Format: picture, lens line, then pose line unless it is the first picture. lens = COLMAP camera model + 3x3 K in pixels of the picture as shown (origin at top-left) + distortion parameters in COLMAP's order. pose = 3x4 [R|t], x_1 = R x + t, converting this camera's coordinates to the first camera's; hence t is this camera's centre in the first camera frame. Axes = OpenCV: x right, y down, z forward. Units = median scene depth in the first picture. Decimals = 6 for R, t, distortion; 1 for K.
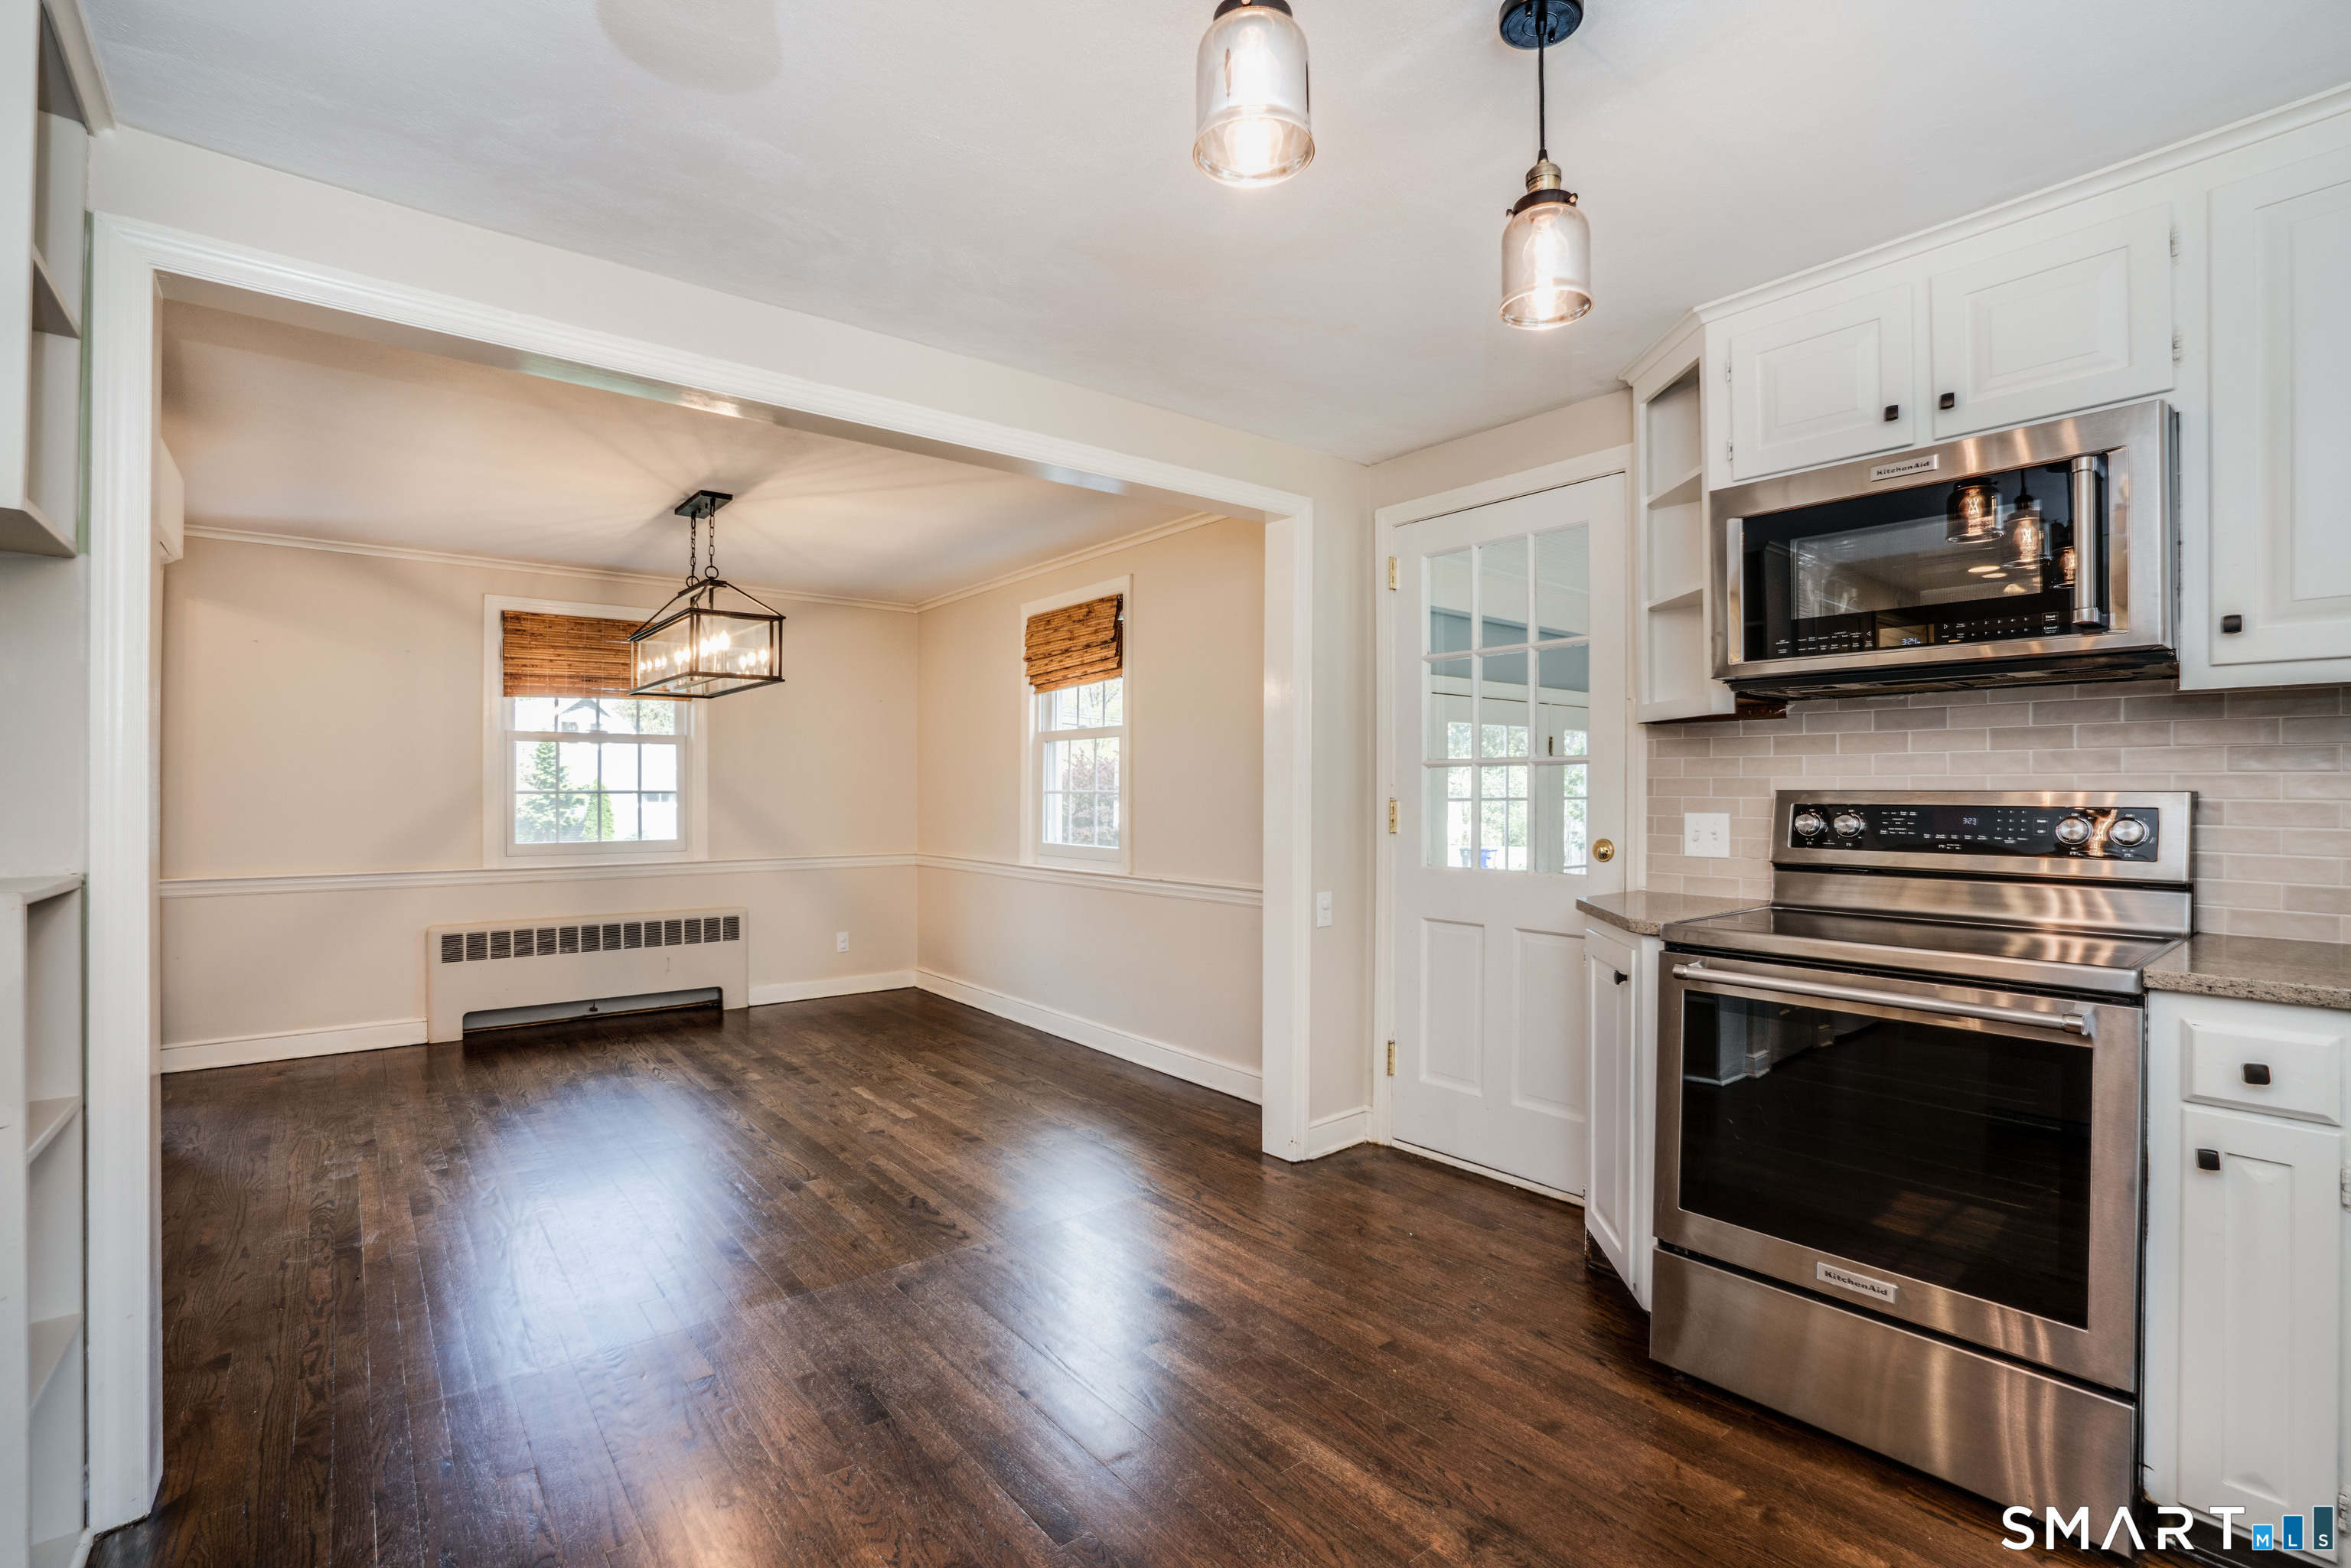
lens RADIAL K [[1101.8, 0, 1159.7], [0, 1101.8, 784.6], [0, 0, 1]] dist [-0.029649, 0.000763]
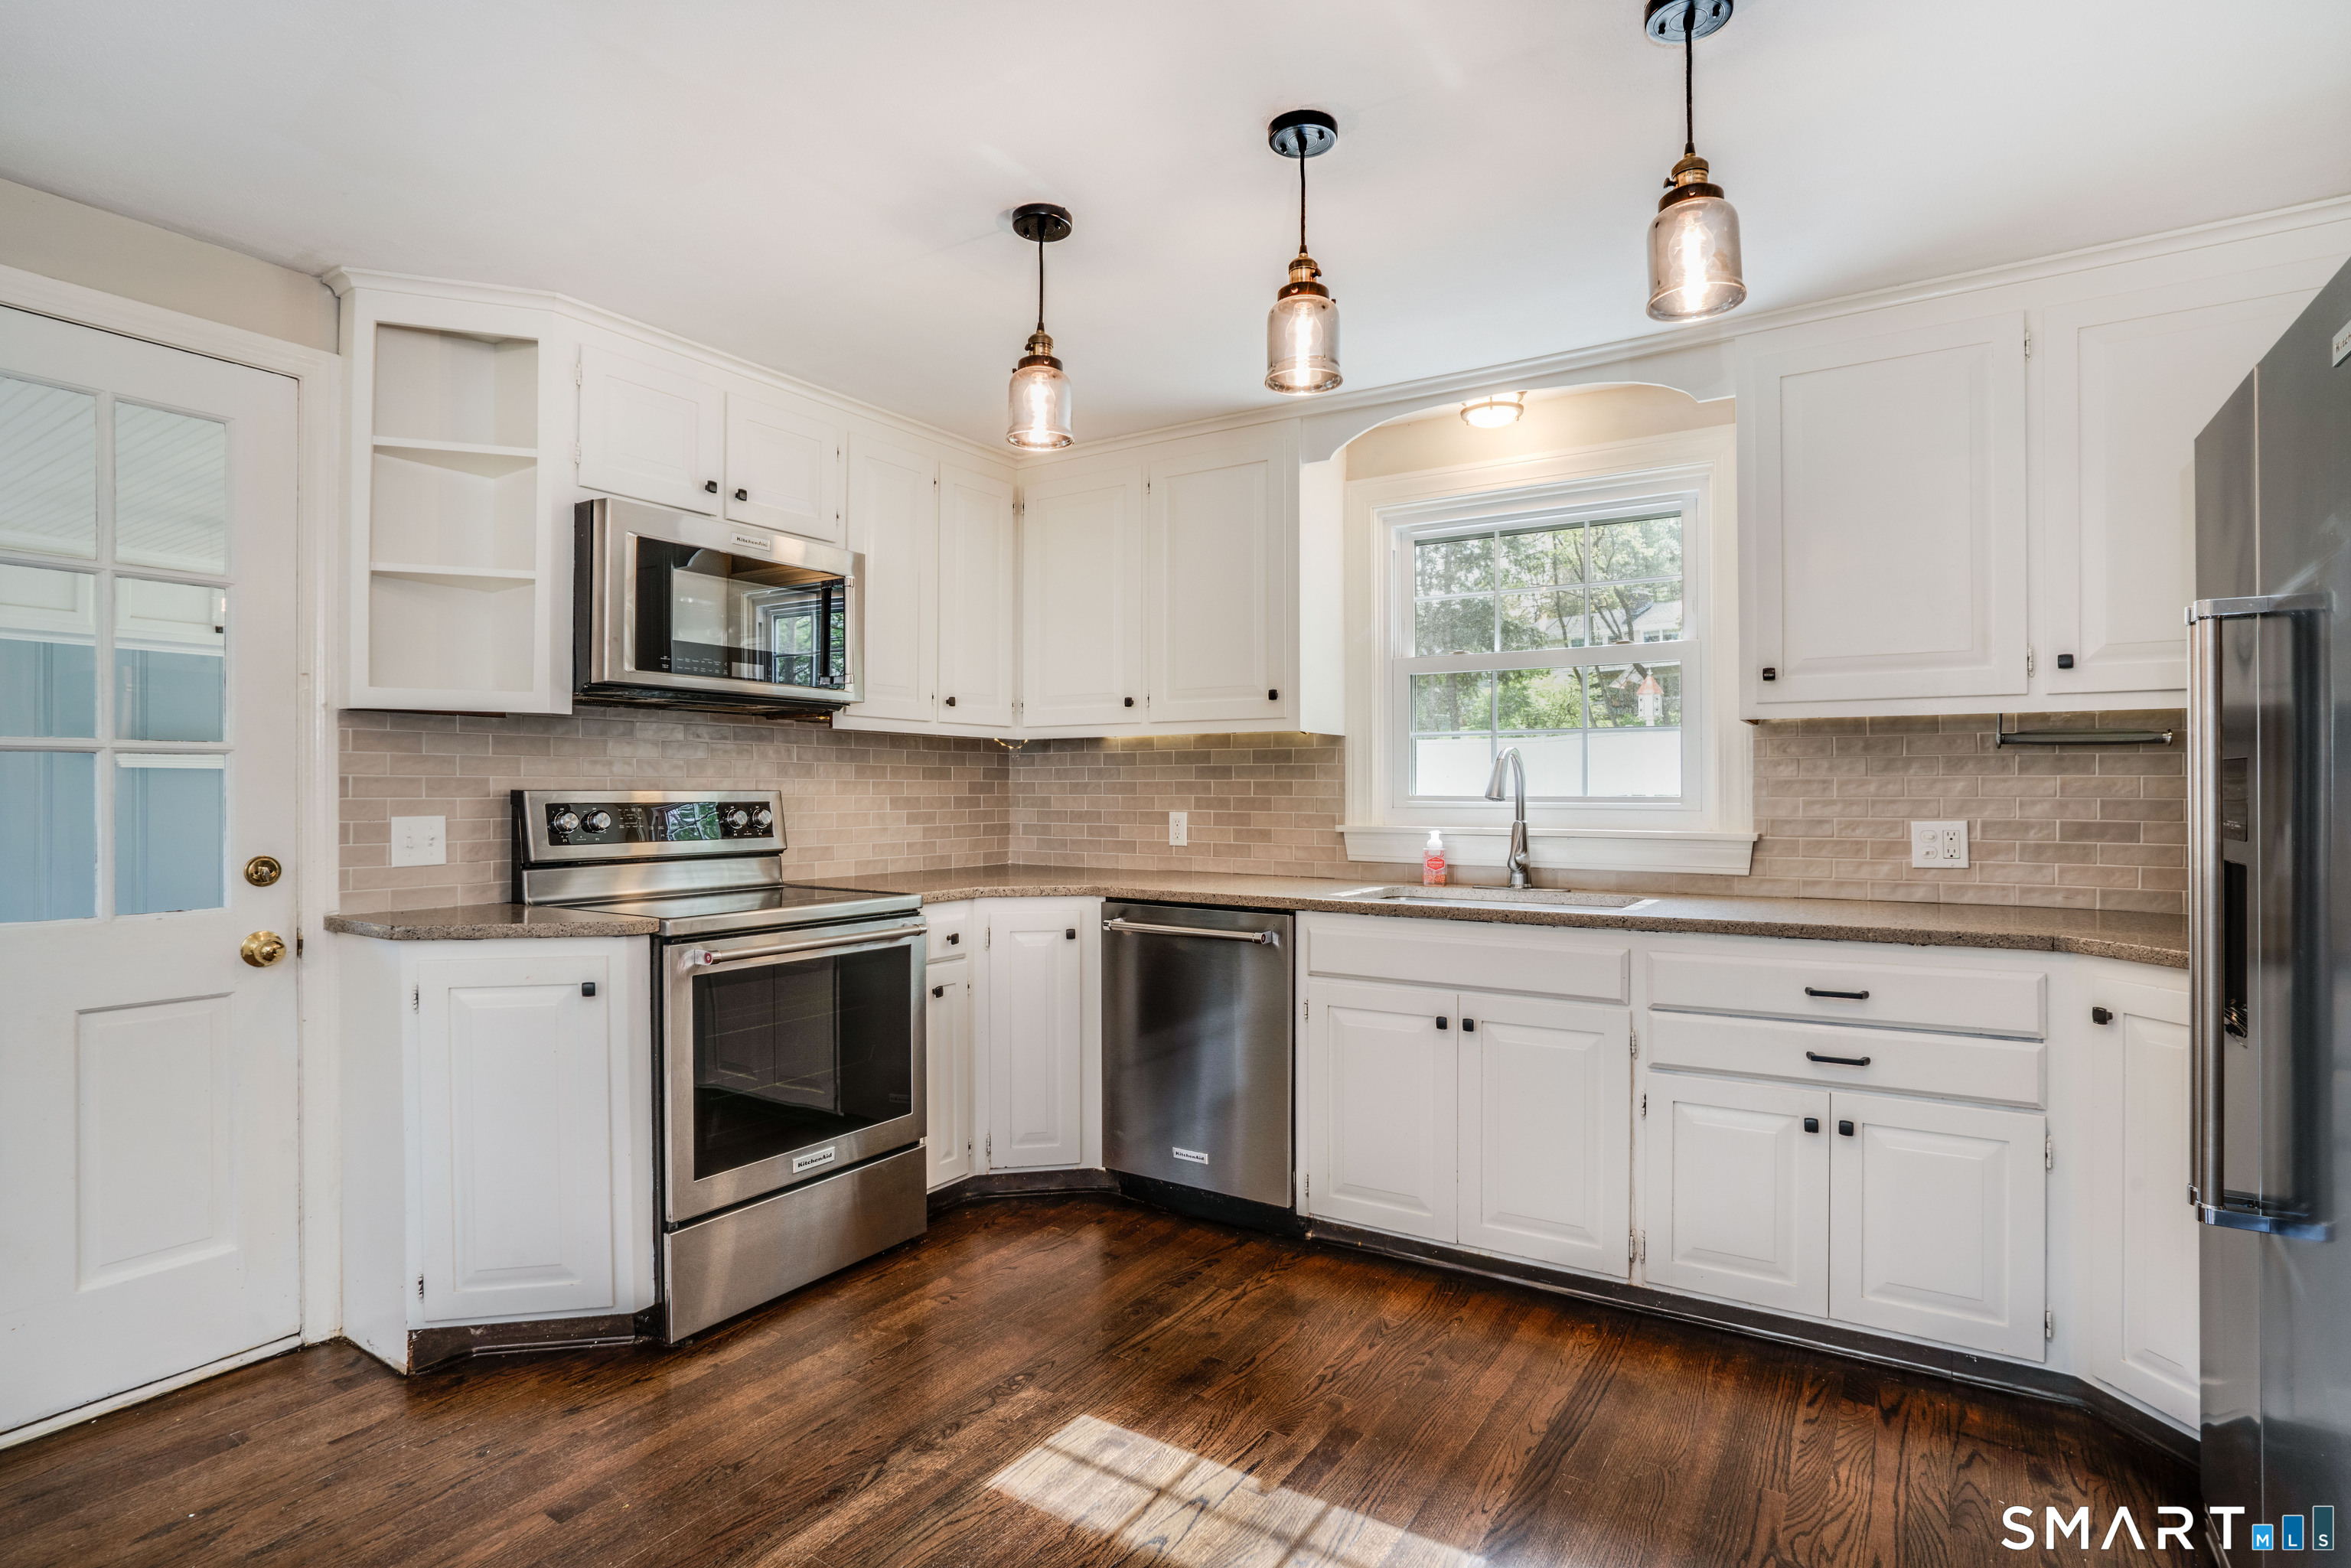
lens RADIAL K [[1247.6, 0, 1175.5], [0, 1247.6, 784.0], [0, 0, 1]] dist [-0.018667, 0.000234]
pose [[-0.364866, 0.002127, 0.931058, -0.755746], [-0.005042, 0.999978, -0.004261, 0.001261], [-0.931046, -0.006249, -0.364848, 0.915269]]
